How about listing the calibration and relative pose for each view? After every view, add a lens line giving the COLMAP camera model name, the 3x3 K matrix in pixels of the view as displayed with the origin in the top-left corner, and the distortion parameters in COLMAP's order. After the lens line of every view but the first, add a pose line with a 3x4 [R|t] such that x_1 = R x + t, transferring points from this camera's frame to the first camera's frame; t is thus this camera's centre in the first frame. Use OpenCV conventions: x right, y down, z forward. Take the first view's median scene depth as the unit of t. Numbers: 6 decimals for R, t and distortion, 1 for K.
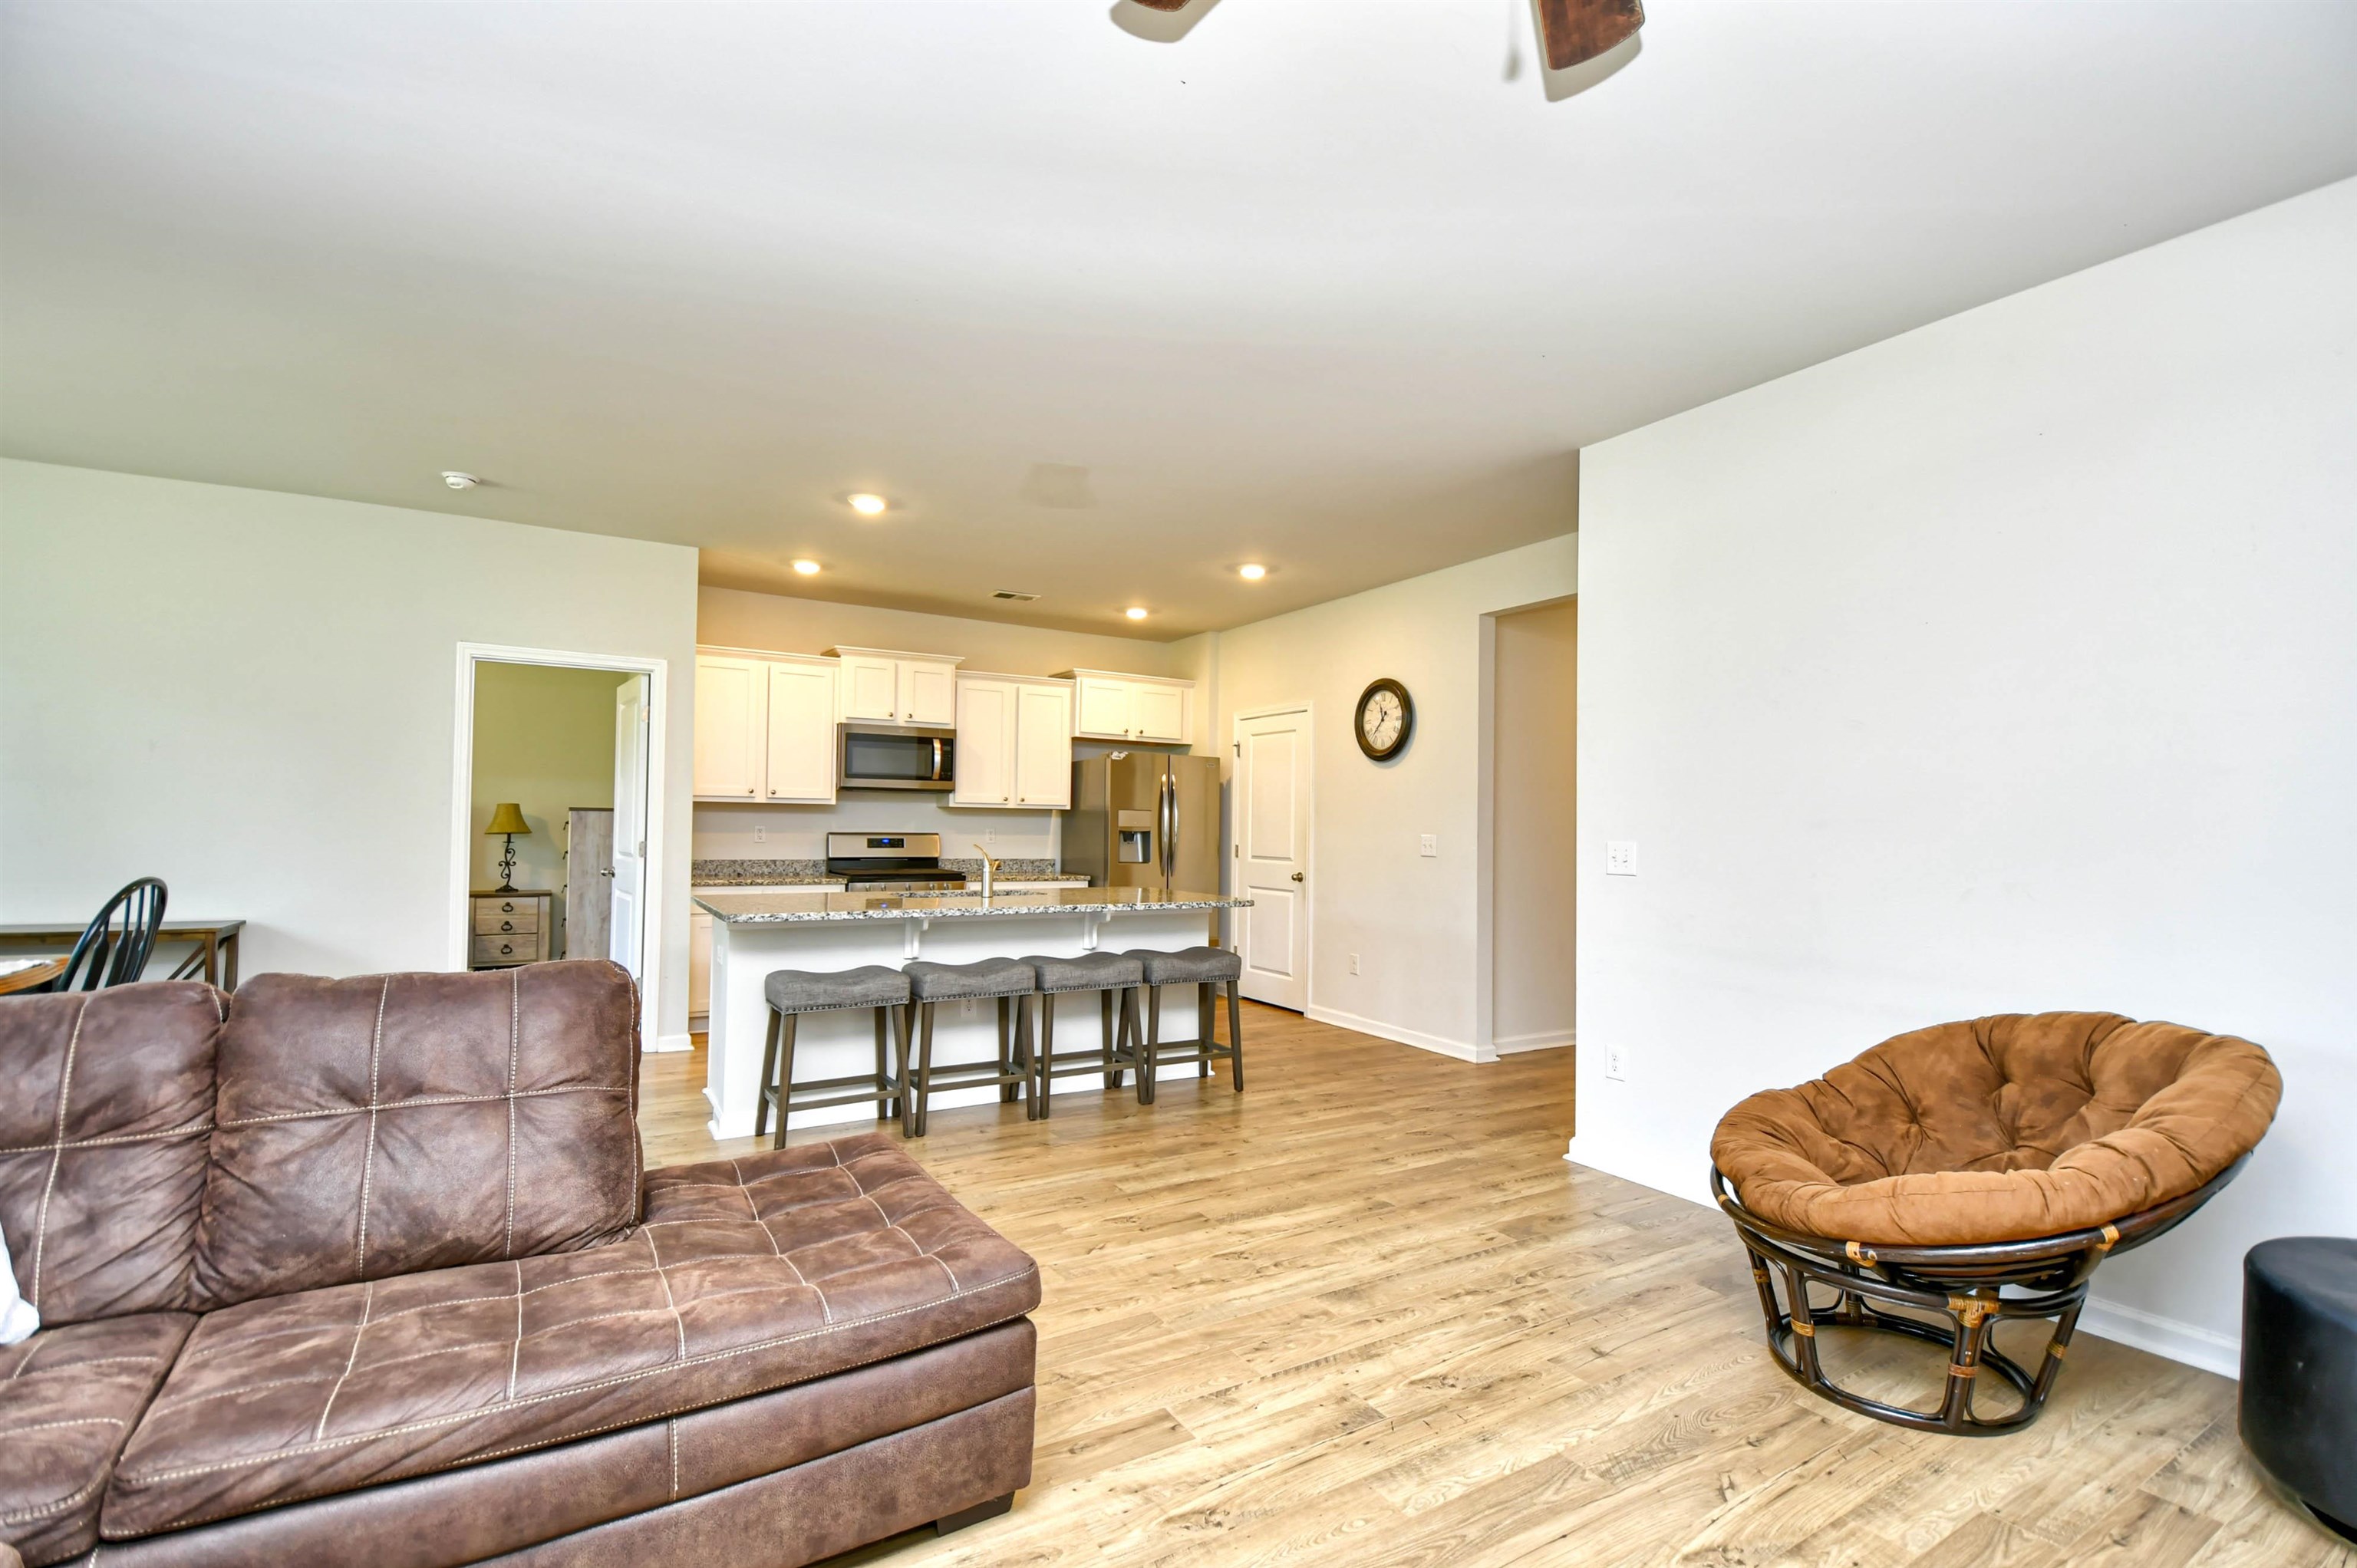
lens RADIAL K [[1057.9, 0, 1201.9], [0, 1057.9, 789.7], [0, 0, 1]] dist [-0.000921, -0.007994]
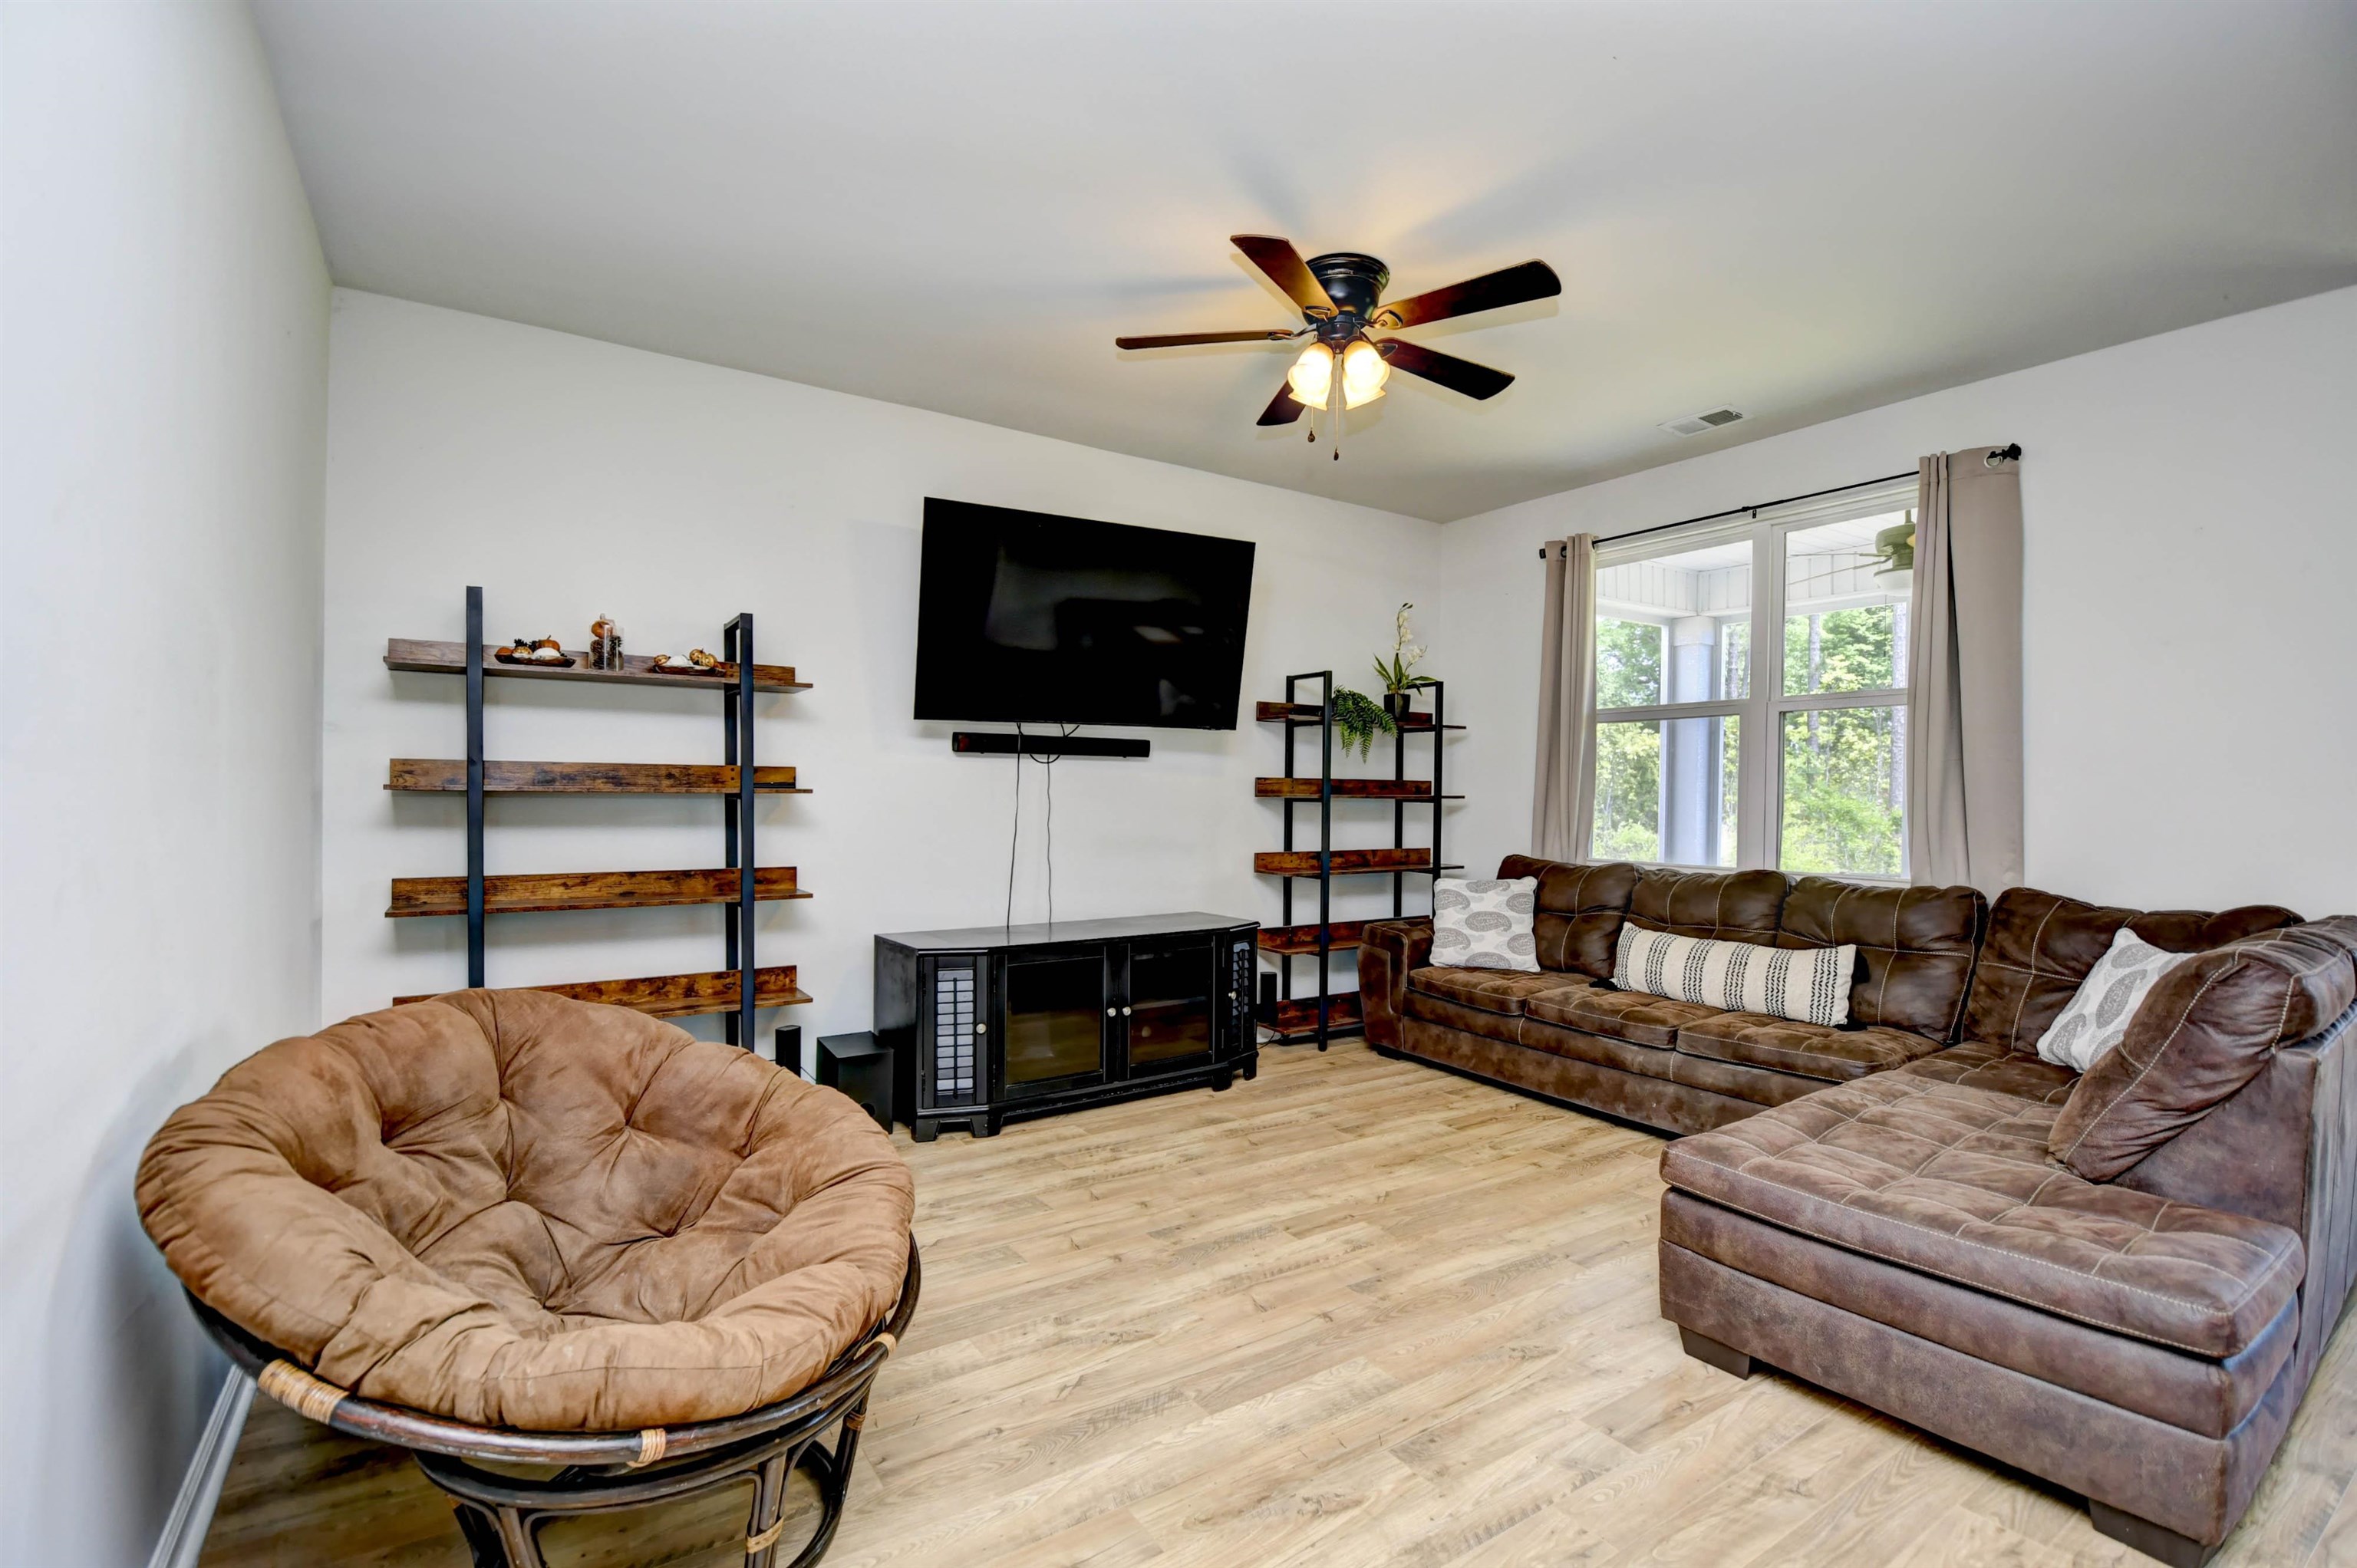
lens RADIAL K [[1057.9, 0, 1194.8], [0, 1057.9, 785.1], [0, 0, 1]] dist [-0.000921, -0.007994]
pose [[-0.999043, -0.030889, -0.030970, 0.126107], [-0.029558, 0.998656, -0.042563, 0.026597], [0.032243, -0.041607, -0.998614, 0.629942]]
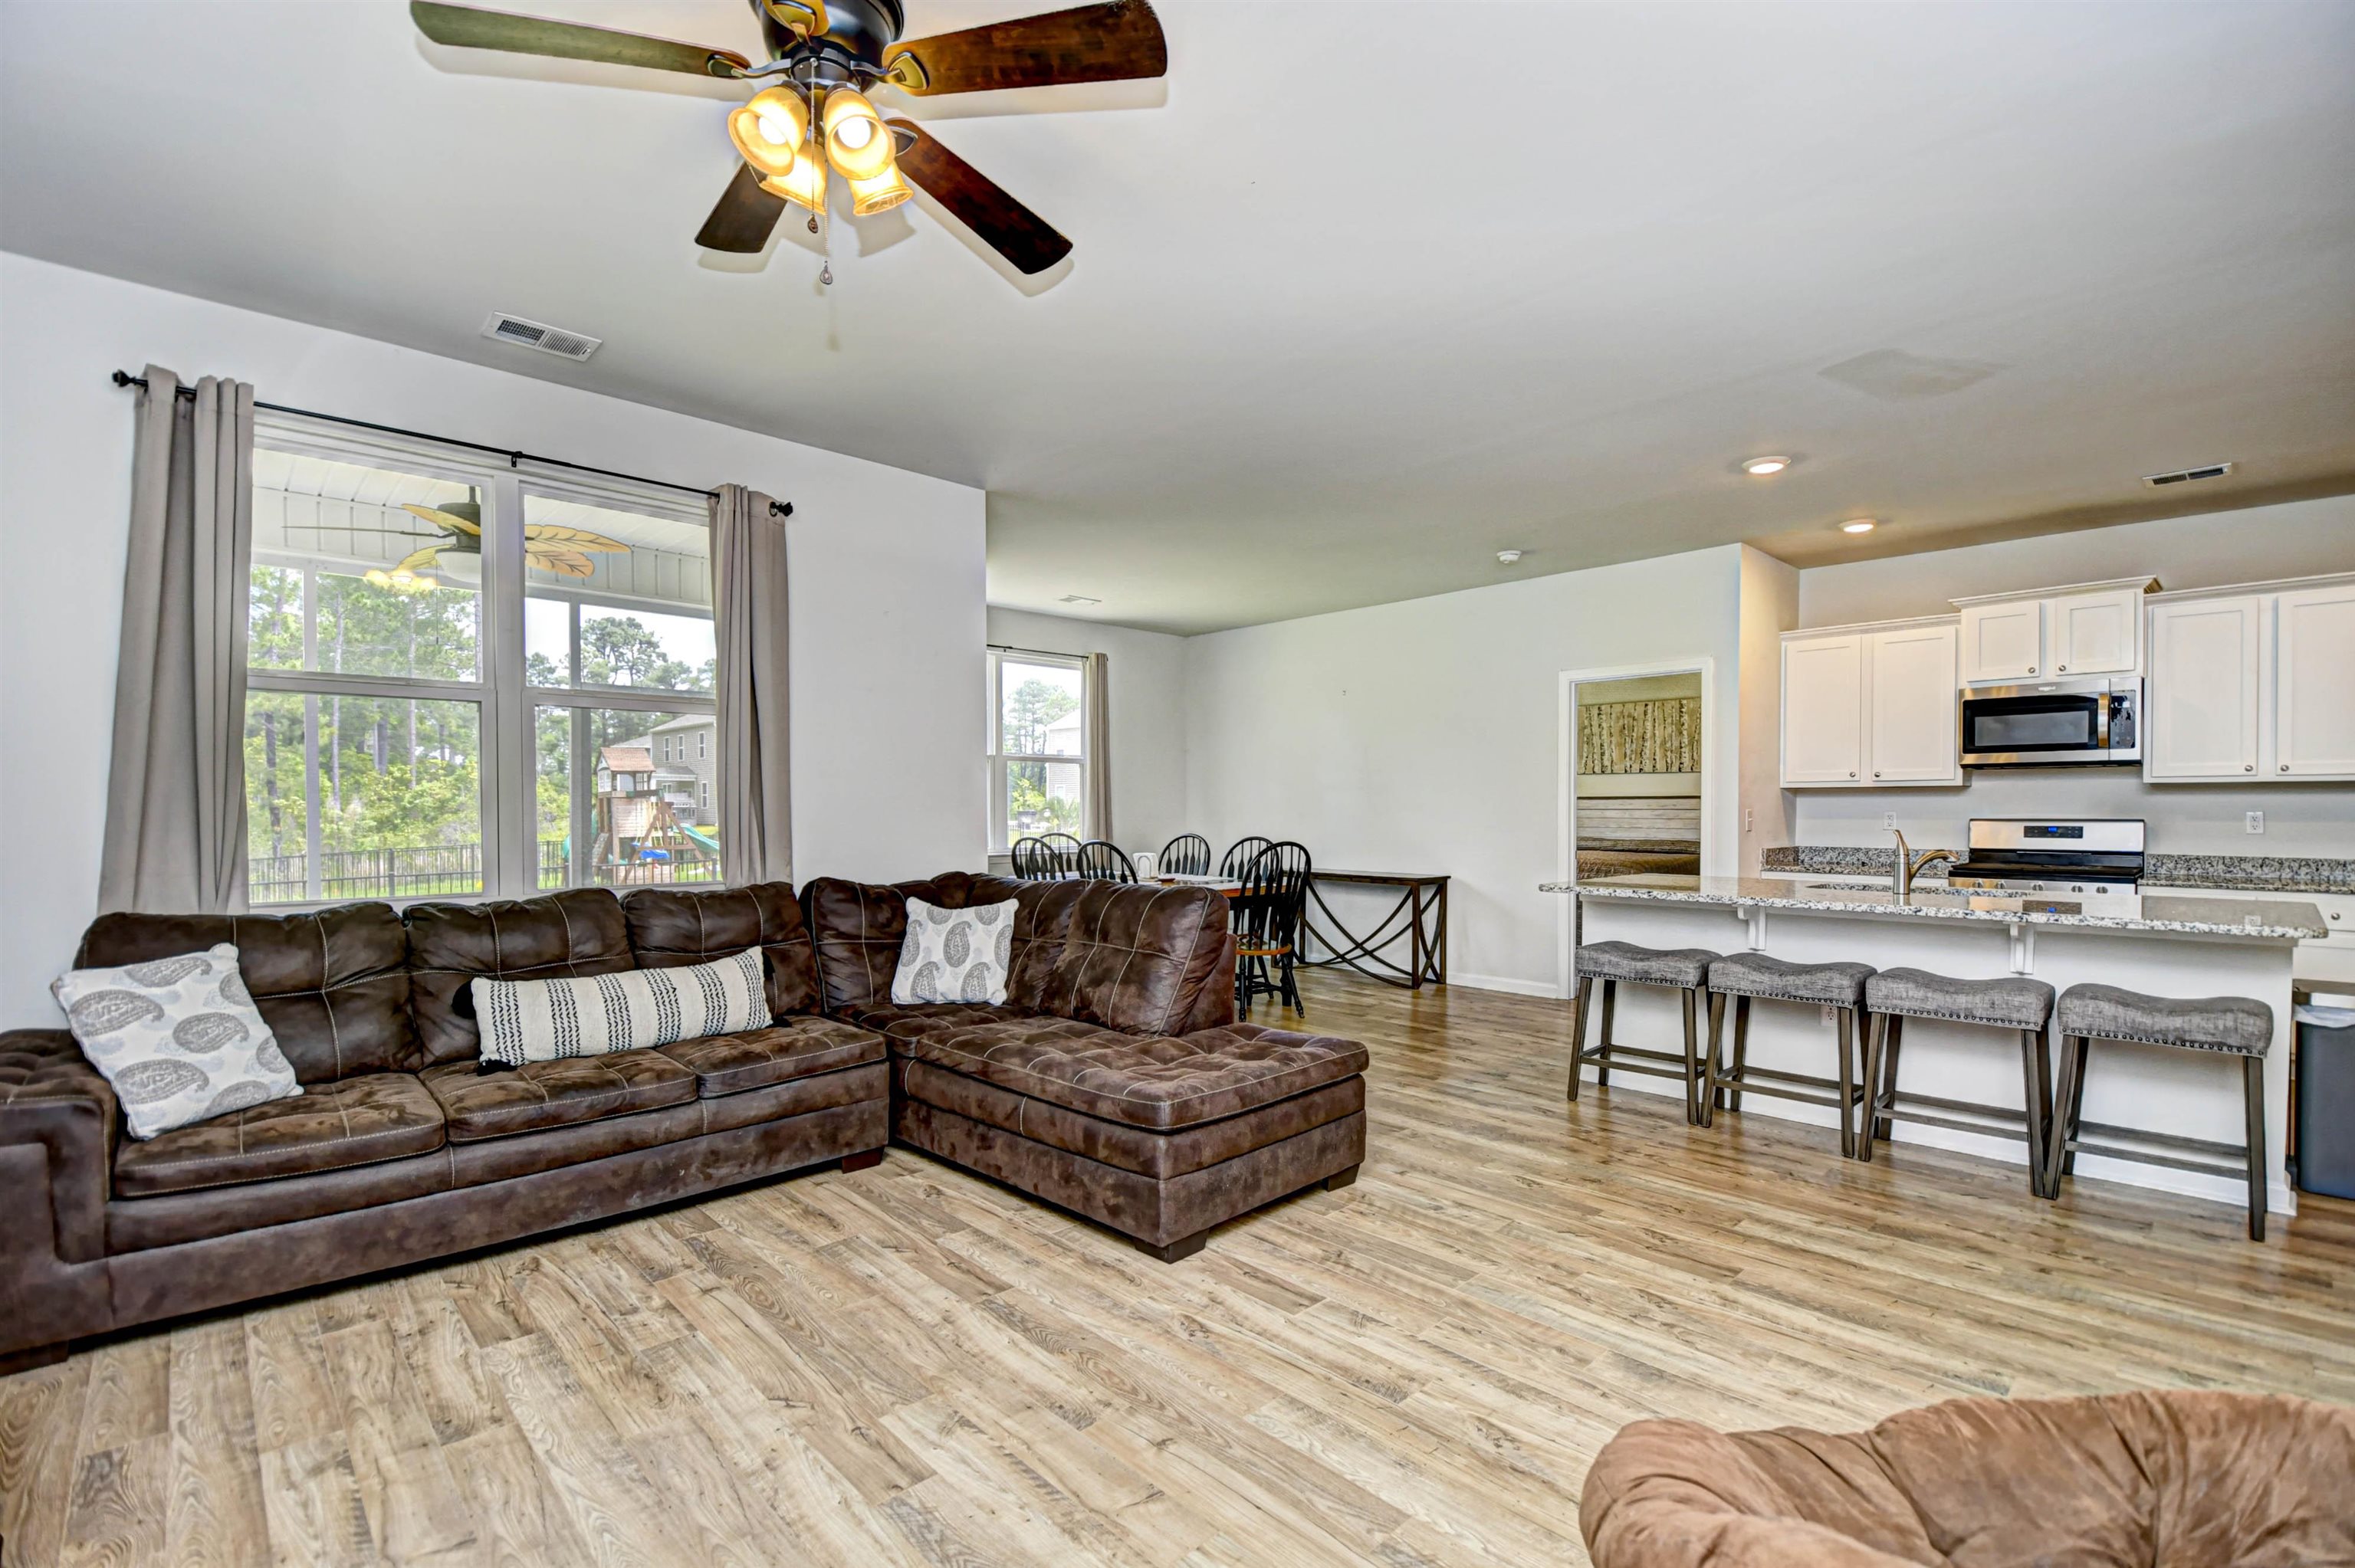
lens RADIAL K [[1056.9, 0, 1167.6], [0, 1056.9, 823.5], [0, 0, 1]] dist [-0.000921, -0.007994]
pose [[0.197966, 0.000612, -0.980209, 0.361381], [0.037833, 0.999250, 0.008265, 0.013399], [0.979479, -0.038721, 0.197794, 0.204912]]
